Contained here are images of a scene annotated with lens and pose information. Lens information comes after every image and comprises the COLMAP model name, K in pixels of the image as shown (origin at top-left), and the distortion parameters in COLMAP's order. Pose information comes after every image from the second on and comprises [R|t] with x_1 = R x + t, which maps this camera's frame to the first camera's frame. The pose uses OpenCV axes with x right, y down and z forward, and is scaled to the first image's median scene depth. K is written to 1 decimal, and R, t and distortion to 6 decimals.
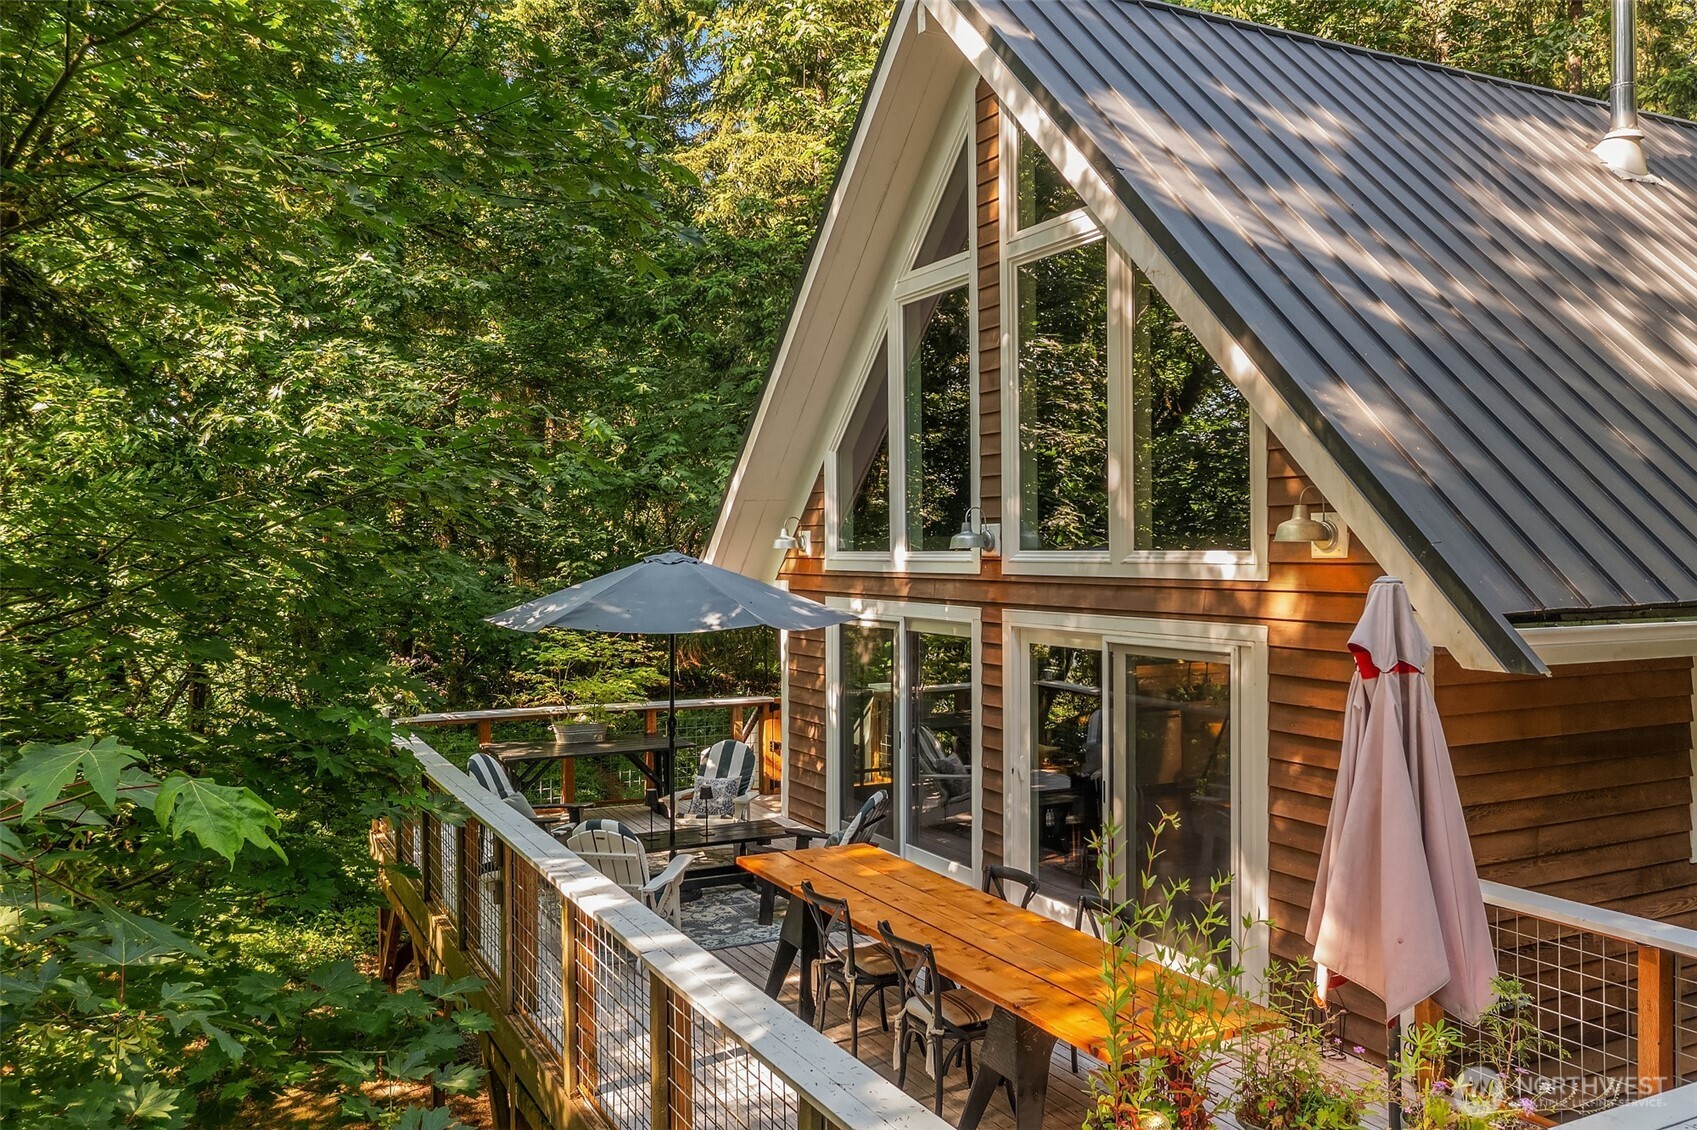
lens RADIAL K [[1337.9, 0, 848.5], [0, 1337.9, 565.0], [0, 0, 1]] dist [0.002682, 0.001848]
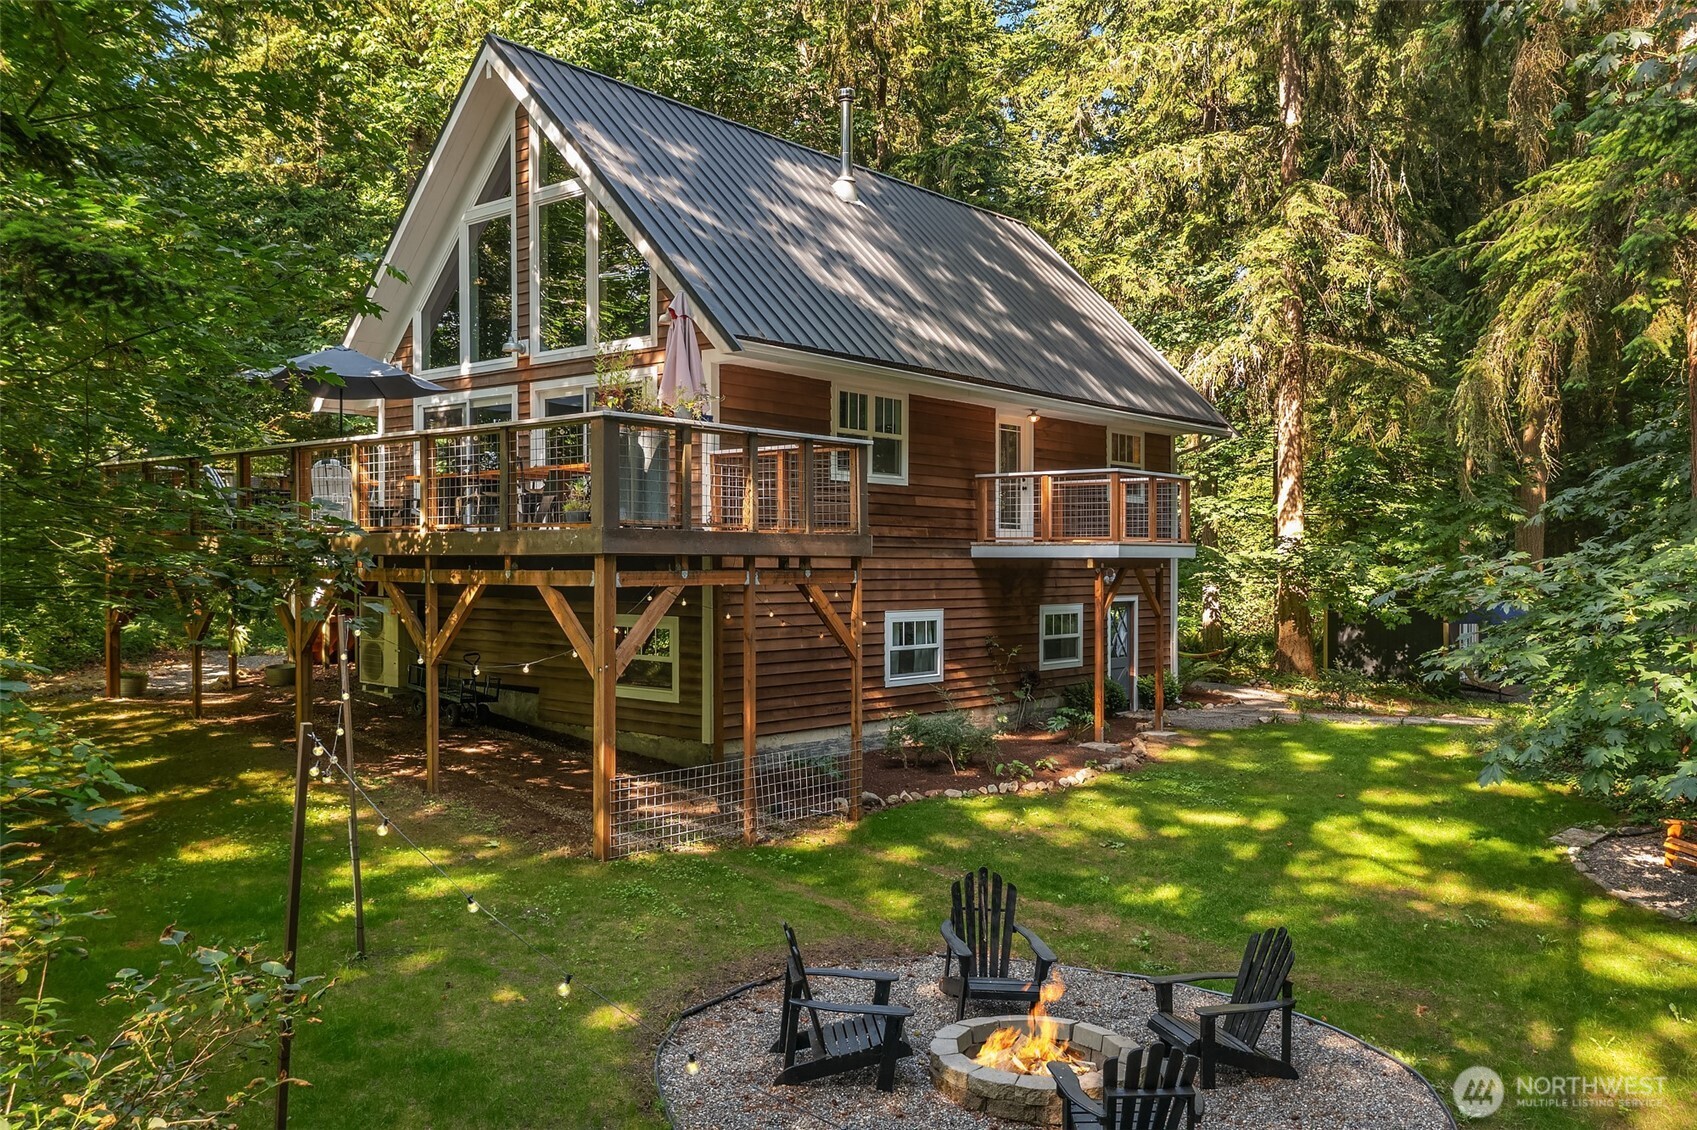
lens RADIAL K [[1337.9, 0, 848.5], [0, 1337.9, 565.0], [0, 0, 1]] dist [0.002682, 0.001848]
pose [[0.920588, 0.006492, 0.390482, -0.212442], [-0.003031, 0.999950, -0.009479, 0.310424], [-0.390524, 0.007542, 0.920562, -0.946333]]
